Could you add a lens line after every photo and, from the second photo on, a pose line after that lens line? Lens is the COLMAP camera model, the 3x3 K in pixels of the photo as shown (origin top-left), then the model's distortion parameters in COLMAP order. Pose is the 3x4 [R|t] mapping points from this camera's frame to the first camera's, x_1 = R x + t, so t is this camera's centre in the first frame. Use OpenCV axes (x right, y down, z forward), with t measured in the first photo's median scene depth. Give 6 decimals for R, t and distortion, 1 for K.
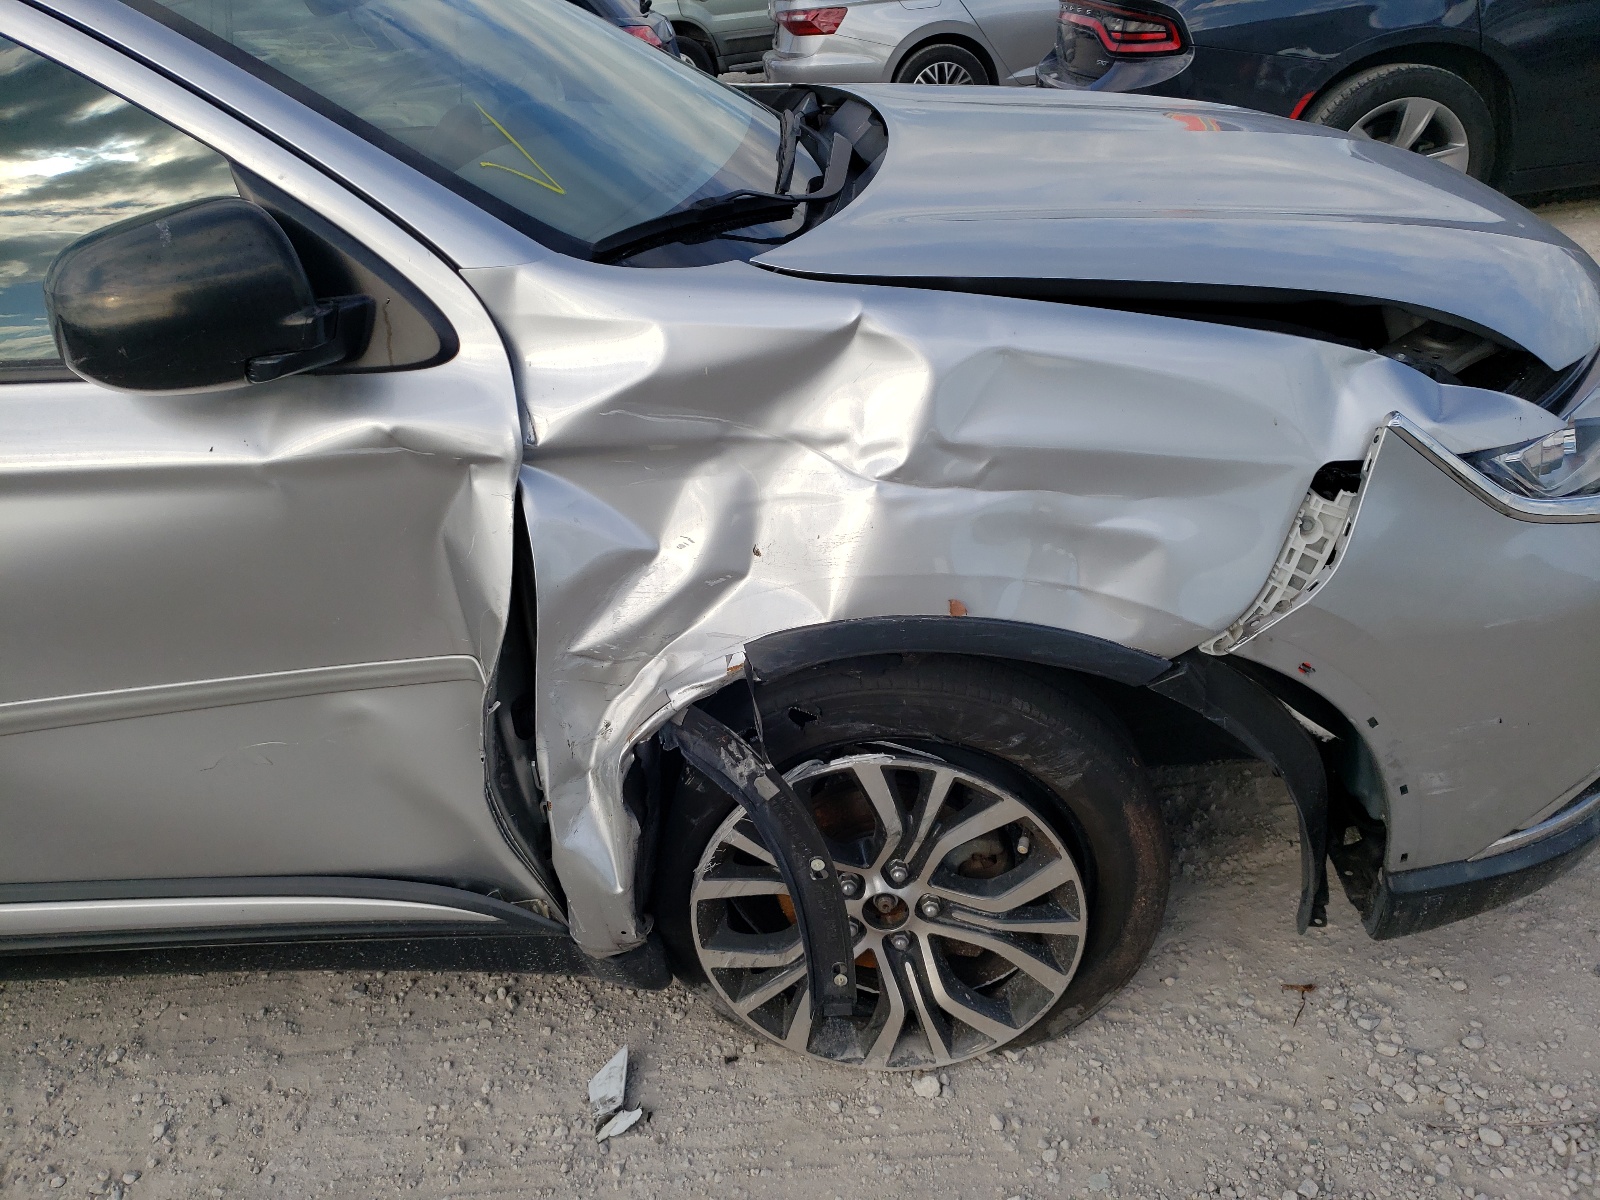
lens RADIAL K [[1226.5, 0, 800.2], [0, 1226.5, 620.1], [0, 0, 1]] dist [0.001925, 0.001028]
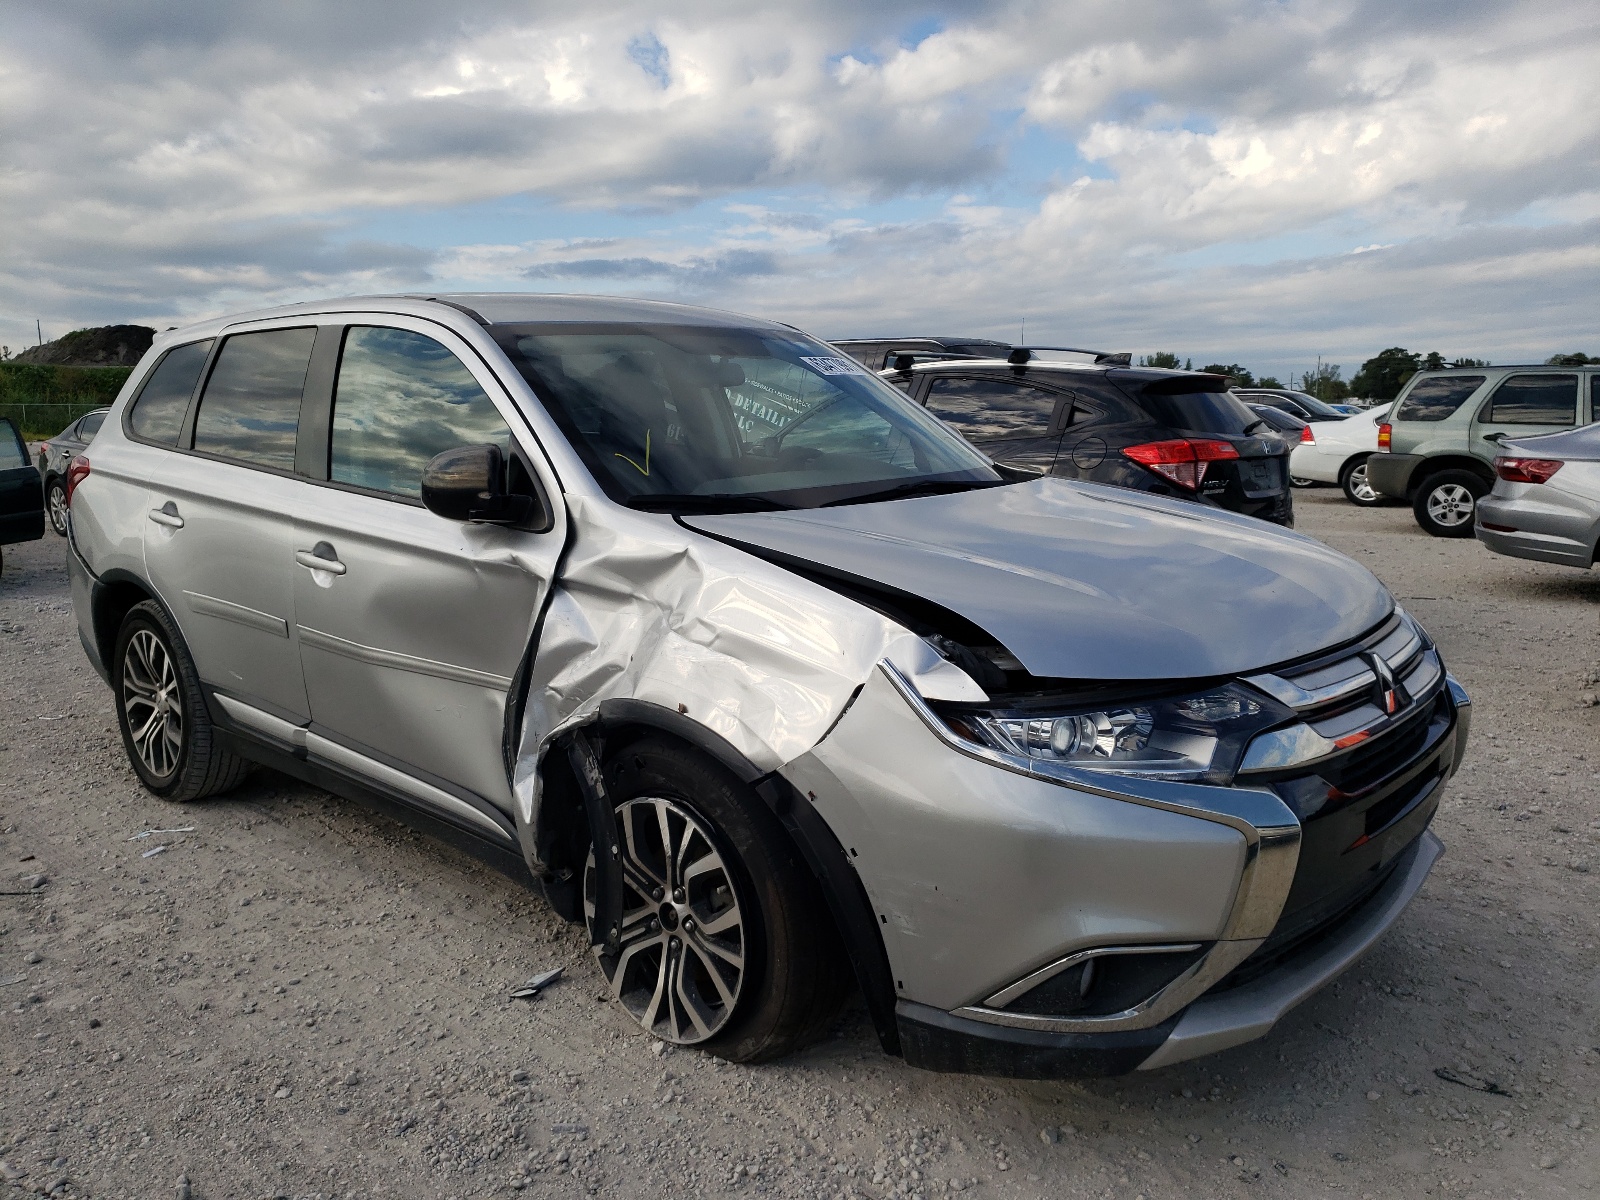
lens RADIAL K [[1226.5, 0, 800.2], [0, 1226.5, 620.1], [0, 0, 1]] dist [0.001925, 0.001028]
pose [[0.768140, 0.220841, -0.600991, 1.168156], [-0.384576, 0.909593, -0.157295, 0.077667], [0.511920, 0.351951, 0.783625, -0.326801]]
